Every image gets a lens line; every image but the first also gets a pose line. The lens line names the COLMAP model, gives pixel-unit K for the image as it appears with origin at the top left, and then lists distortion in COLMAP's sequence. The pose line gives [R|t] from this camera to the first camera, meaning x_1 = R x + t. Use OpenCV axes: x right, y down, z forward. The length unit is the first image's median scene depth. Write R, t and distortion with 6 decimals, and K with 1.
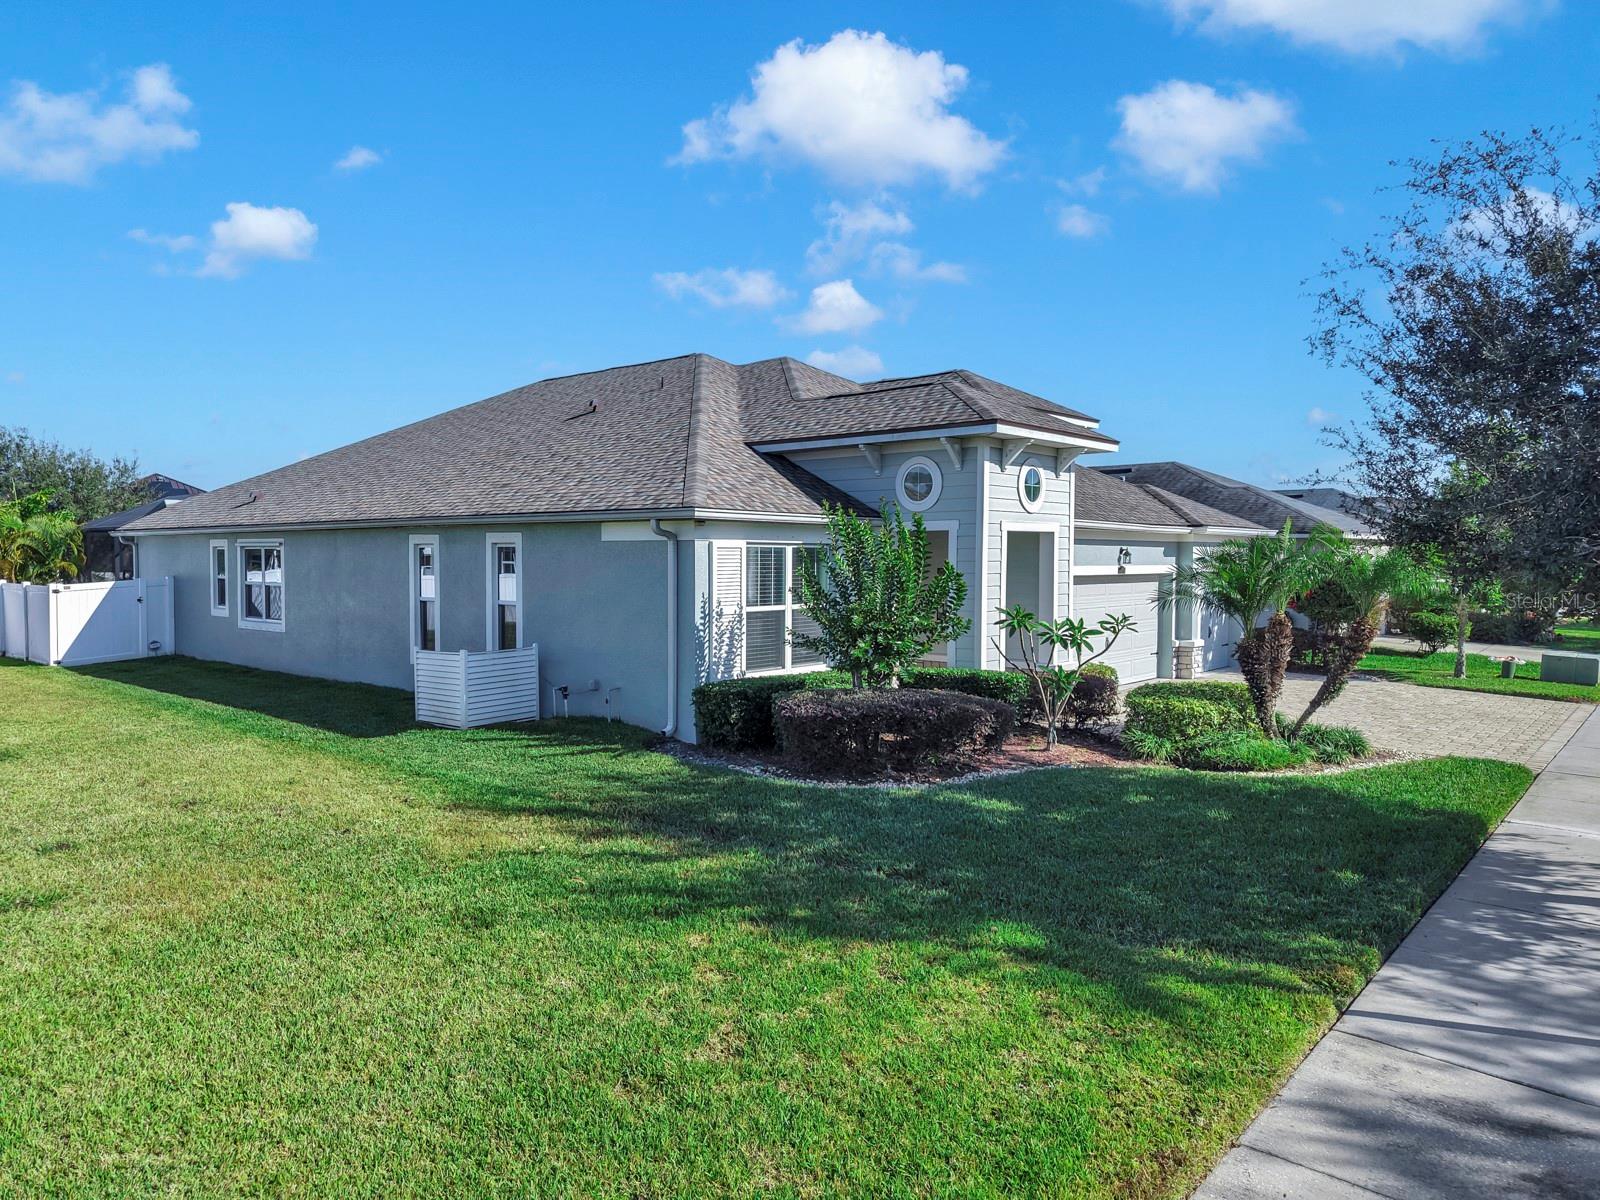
lens RADIAL K [[1071.5, 0, 792.4], [0, 1071.5, 604.2], [0, 0, 1]] dist [0.025323, -0.021519]
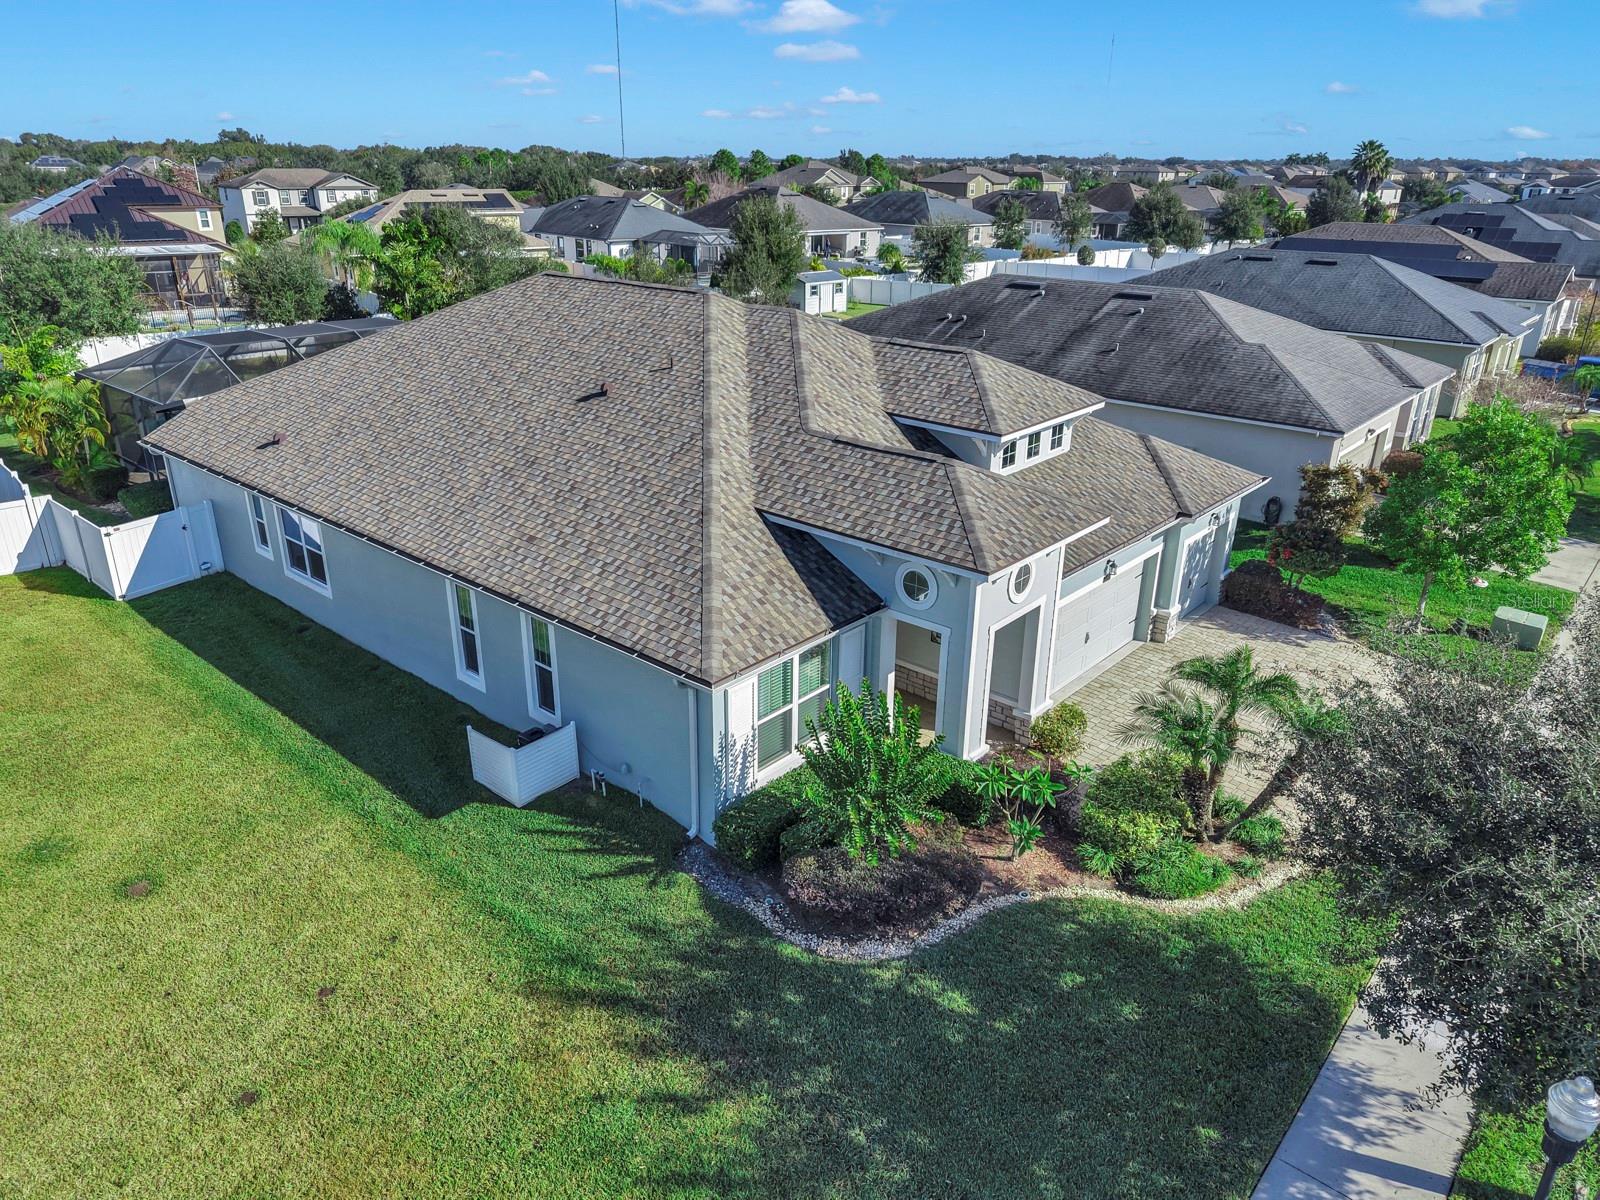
lens RADIAL K [[1071.5, 0, 800.4], [0, 1071.5, 597.5], [0, 0, 1]] dist [0.025323, -0.021519]
pose [[0.999965, 0.007999, -0.002496, 0.003986], [-0.006638, 0.937943, 0.346727, -0.531259], [0.005114, -0.346698, 0.937963, -0.021564]]
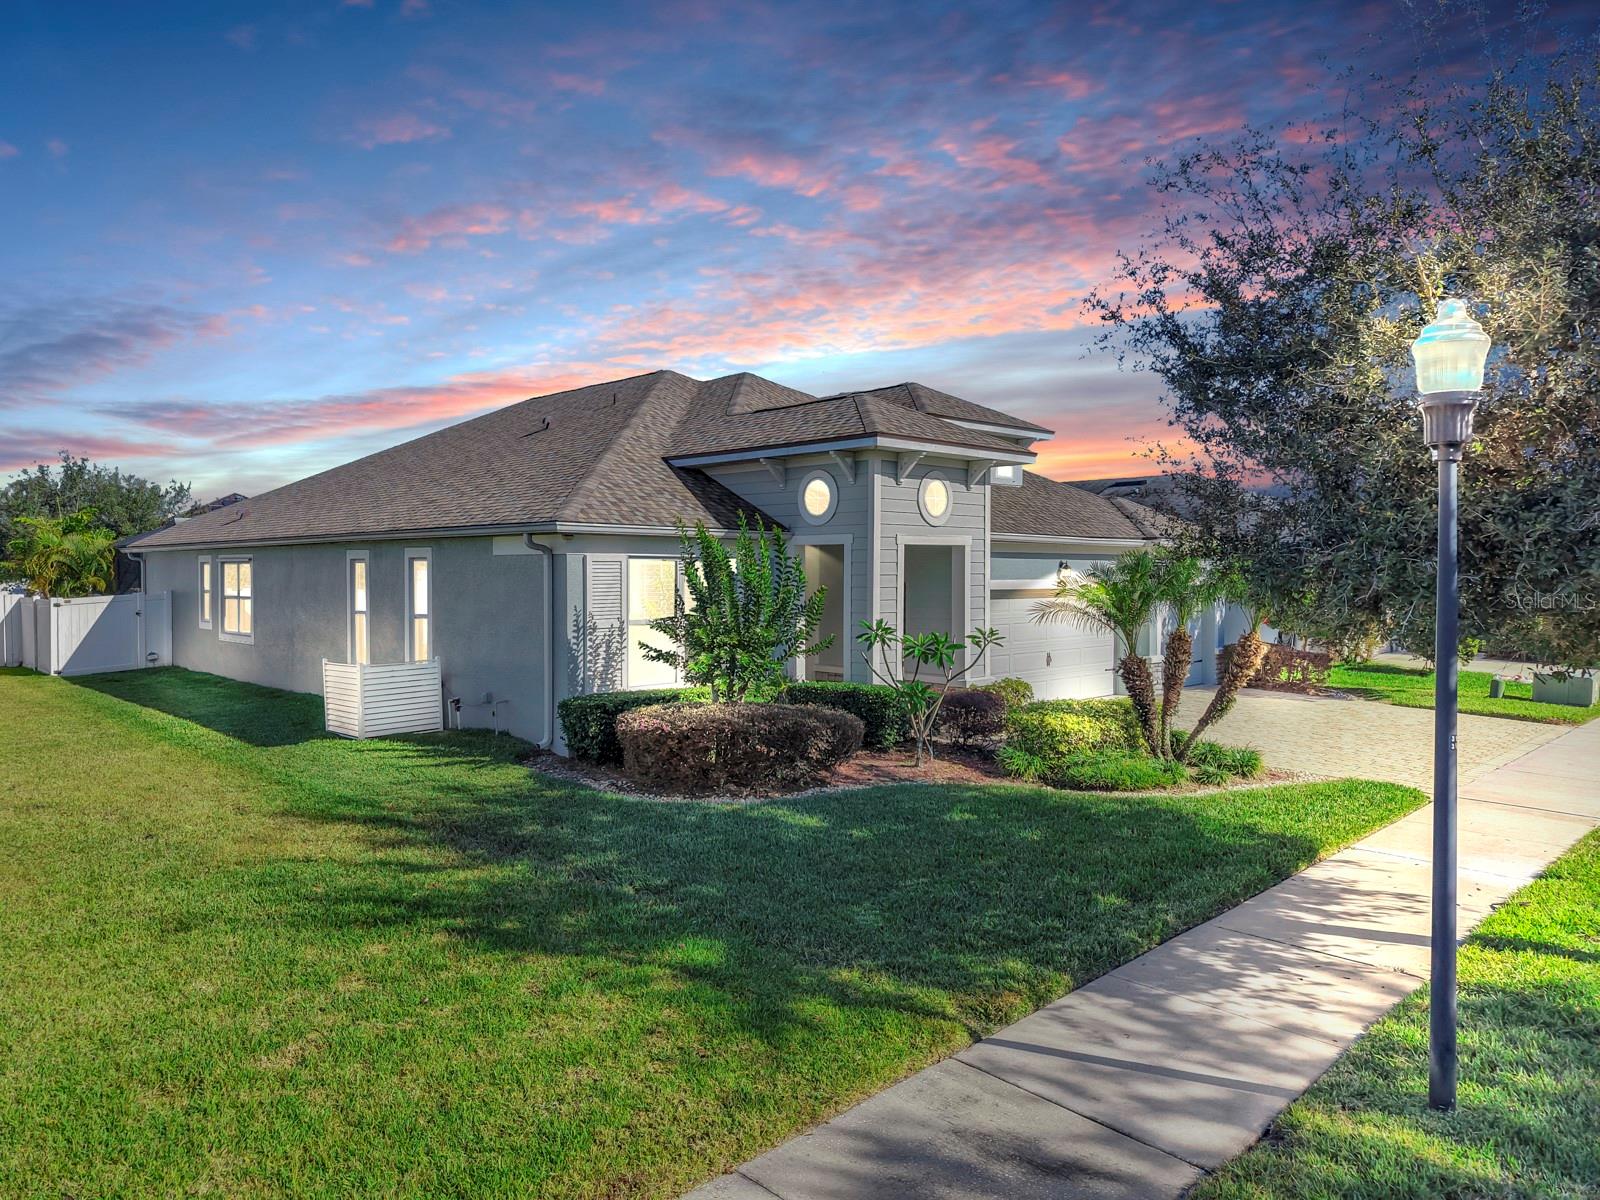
lens RADIAL K [[1071.5, 0, 800.0], [0, 1071.5, 600.7], [0, 0, 1]] dist [0.025323, -0.021519]
pose [[0.996952, 0.000633, -0.078017, 0.200912], [-0.001986, 0.999849, -0.017269, 0.001122], [0.077994, 0.017371, 0.996802, 0.009992]]
